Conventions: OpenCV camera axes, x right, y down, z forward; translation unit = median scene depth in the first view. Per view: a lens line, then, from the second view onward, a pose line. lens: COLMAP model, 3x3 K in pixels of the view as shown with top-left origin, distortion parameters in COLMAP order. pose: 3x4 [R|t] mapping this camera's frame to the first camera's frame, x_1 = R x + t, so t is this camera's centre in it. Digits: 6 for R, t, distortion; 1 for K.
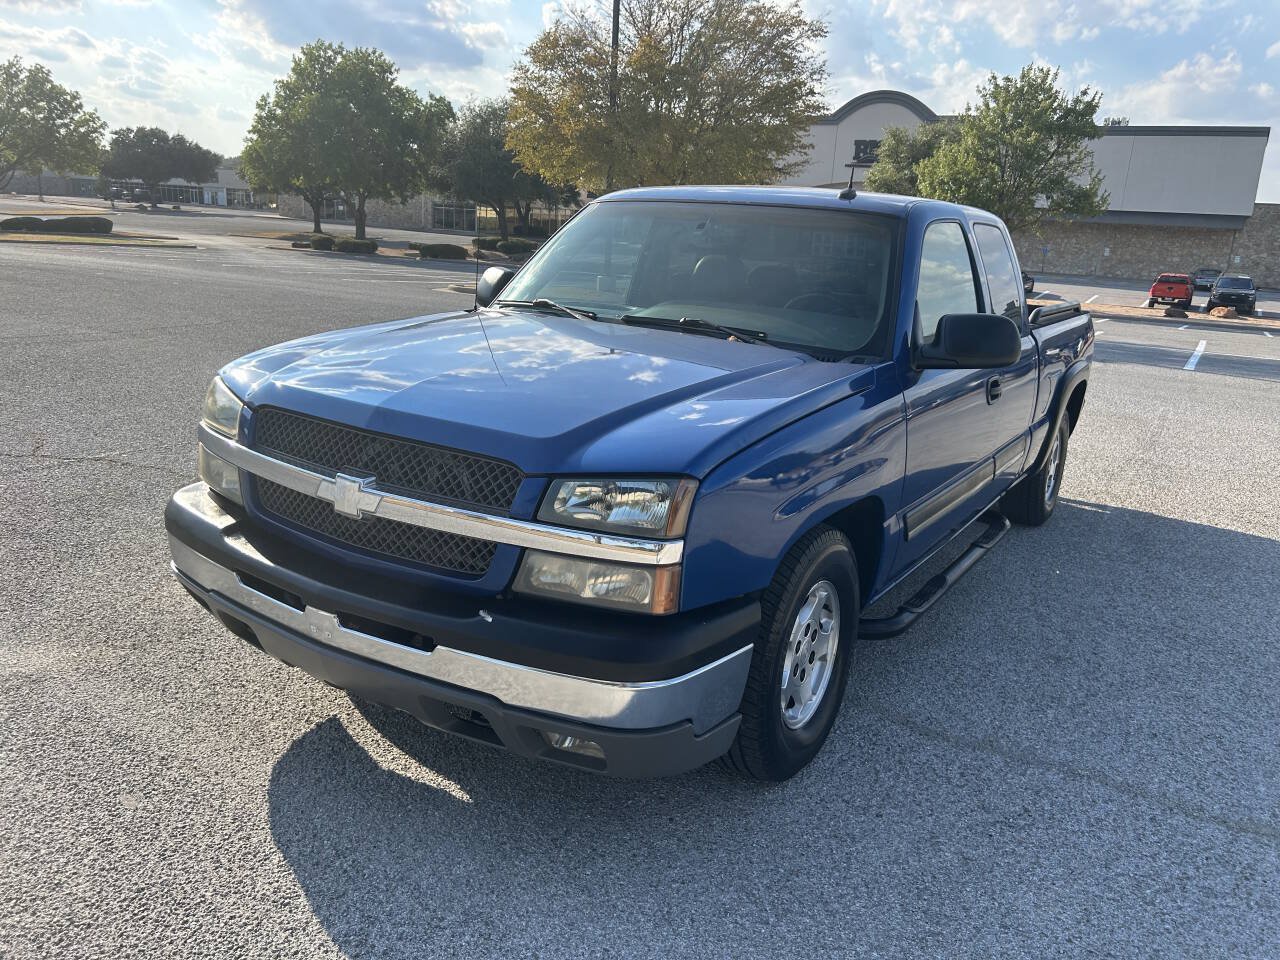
lens RADIAL K [[966.5, 0, 651.9], [0, 966.5, 481.0], [0, 0, 1]] dist [0.045738, -0.049748]
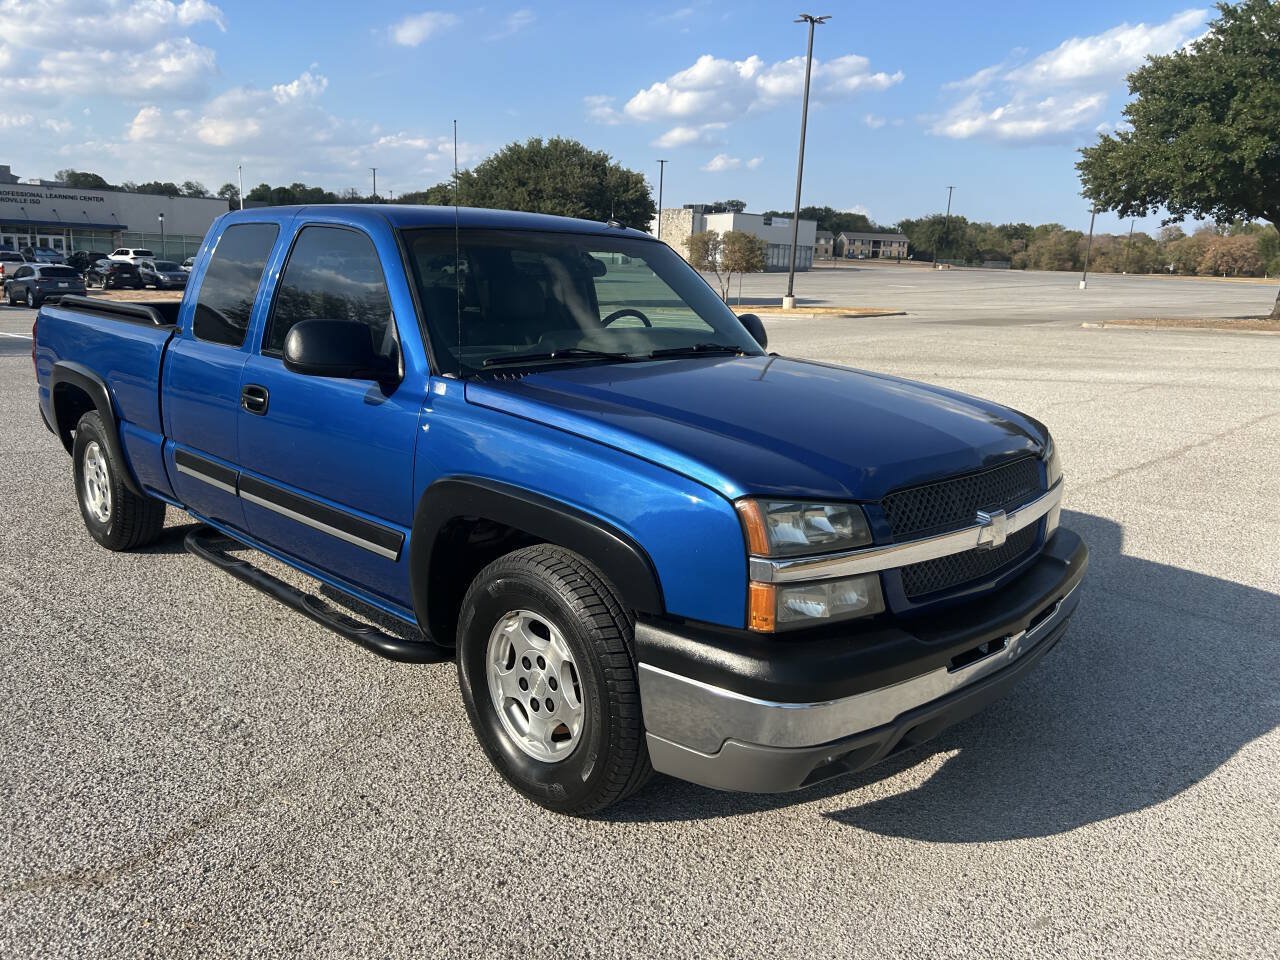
lens RADIAL K [[966.5, 0, 645.4], [0, 966.5, 470.3], [0, 0, 1]] dist [0.045738, -0.049748]
pose [[0.202353, -0.255913, 0.945284, -1.133011], [0.226169, 0.951370, 0.209146, -0.298382], [-0.952838, 0.171472, 0.250392, 0.858723]]
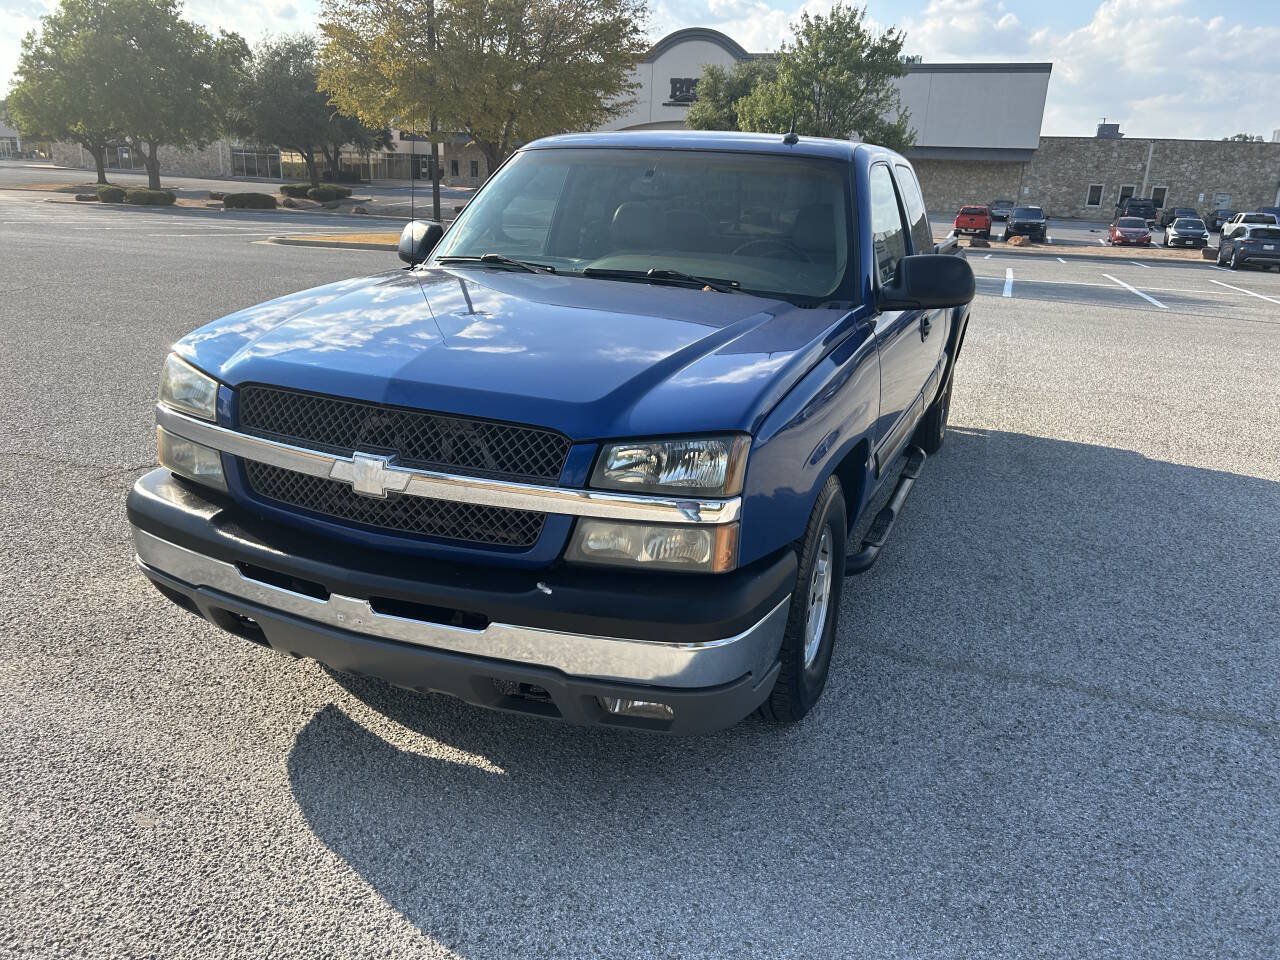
lens RADIAL K [[966.5, 0, 644.7], [0, 966.5, 471.1], [0, 0, 1]] dist [0.045738, -0.049748]
pose [[0.985168, -0.069434, 0.156920, -0.153905], [0.062137, 0.996767, 0.050944, -0.015480], [-0.159949, -0.040438, 0.986297, 0.019622]]
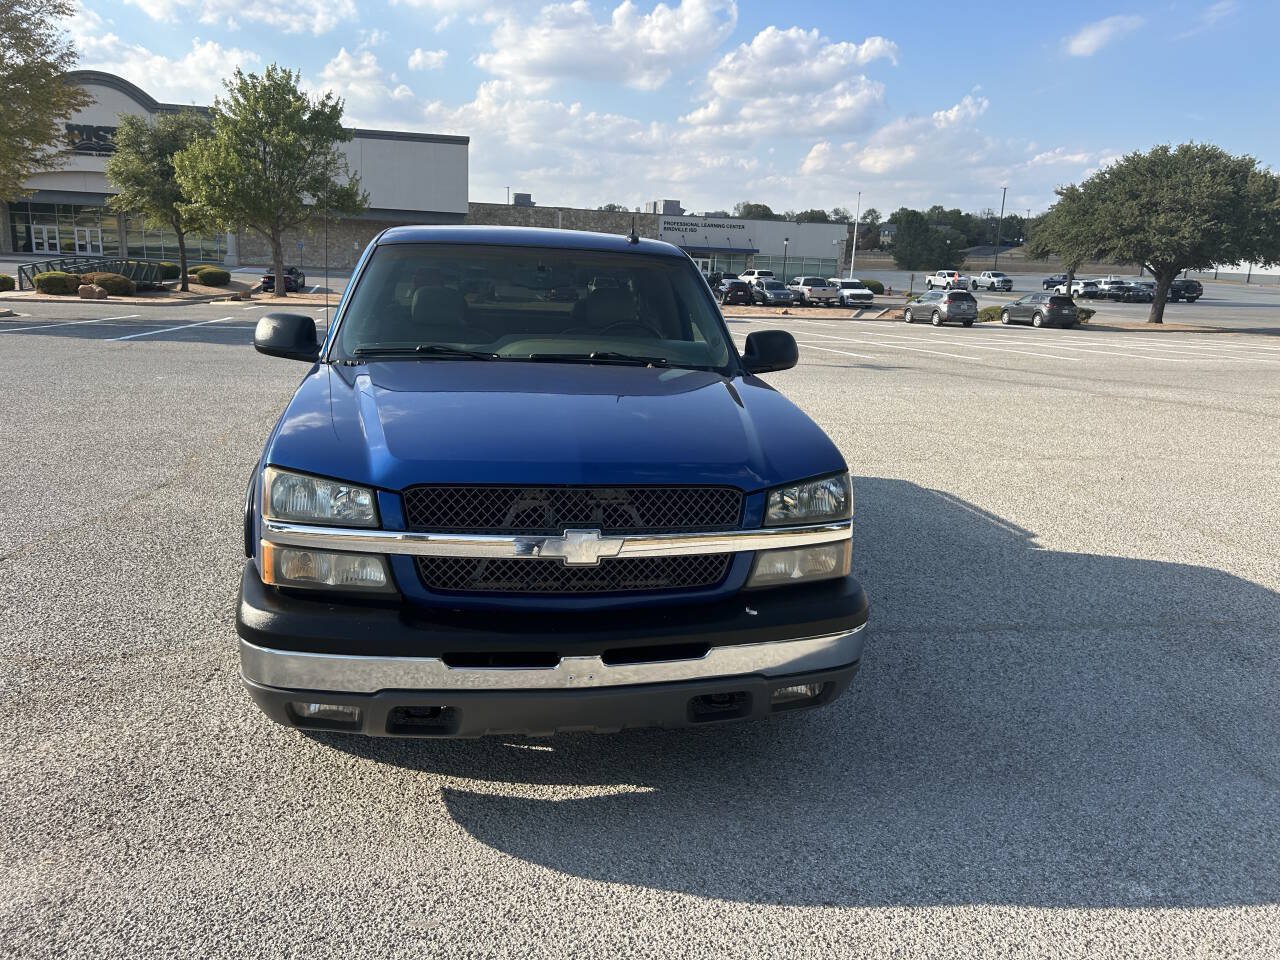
lens RADIAL K [[966.5, 0, 641.4], [0, 966.5, 477.7], [0, 0, 1]] dist [0.045738, -0.049748]
pose [[0.737586, -0.176710, 0.651721, -0.748620], [0.173371, 0.982355, 0.070146, -0.099016], [-0.652617, 0.061251, 0.755208, 0.107676]]
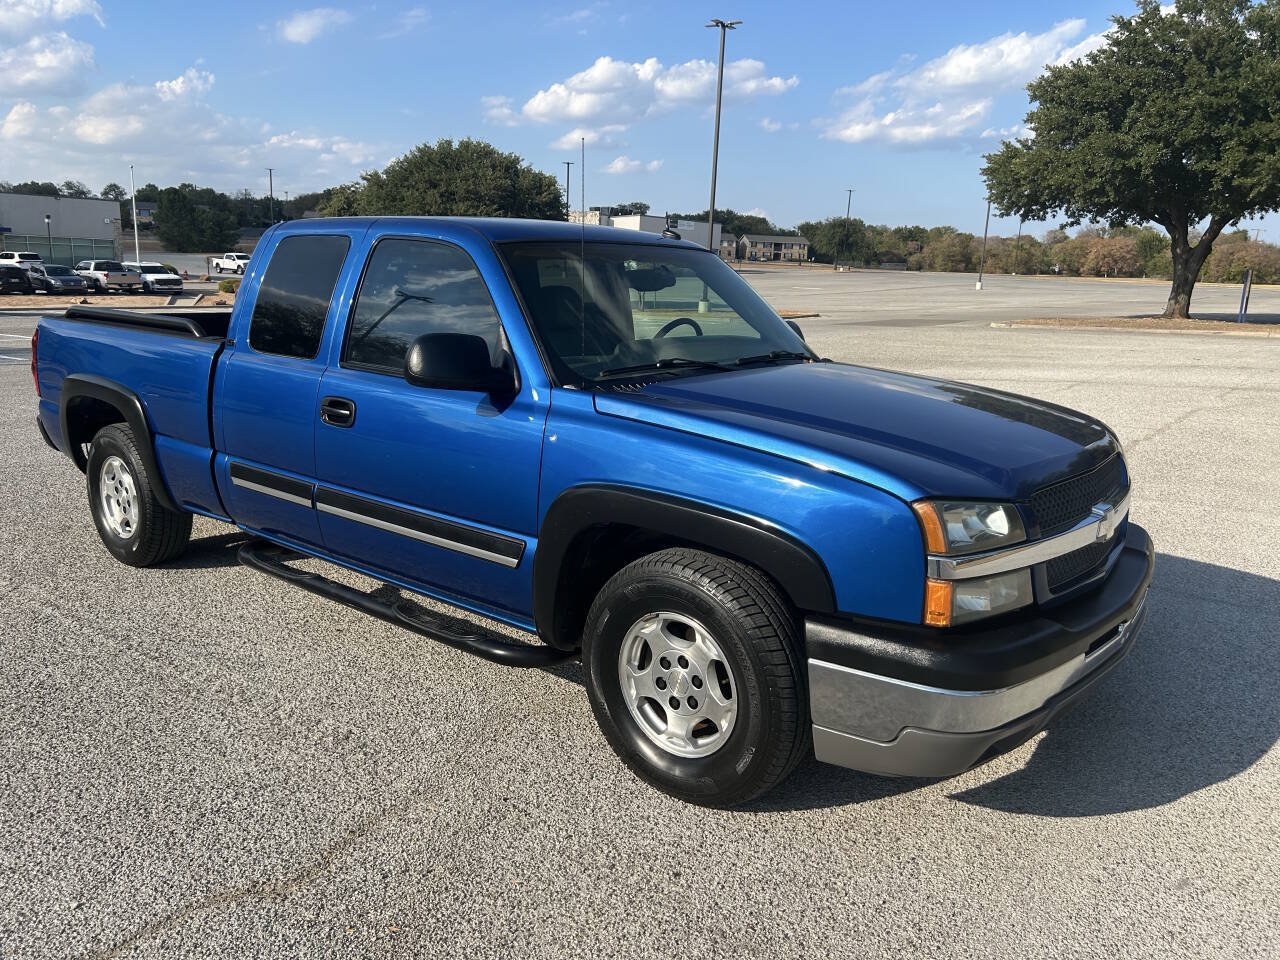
lens RADIAL K [[966.5, 0, 628.8], [0, 966.5, 476.1], [0, 0, 1]] dist [0.045738, -0.049748]
pose [[0.121524, -0.262597, 0.957223, -1.200320], [0.227673, 0.946033, 0.230623, -0.359096], [-0.966125, 0.189908, 0.174752, 1.060063]]
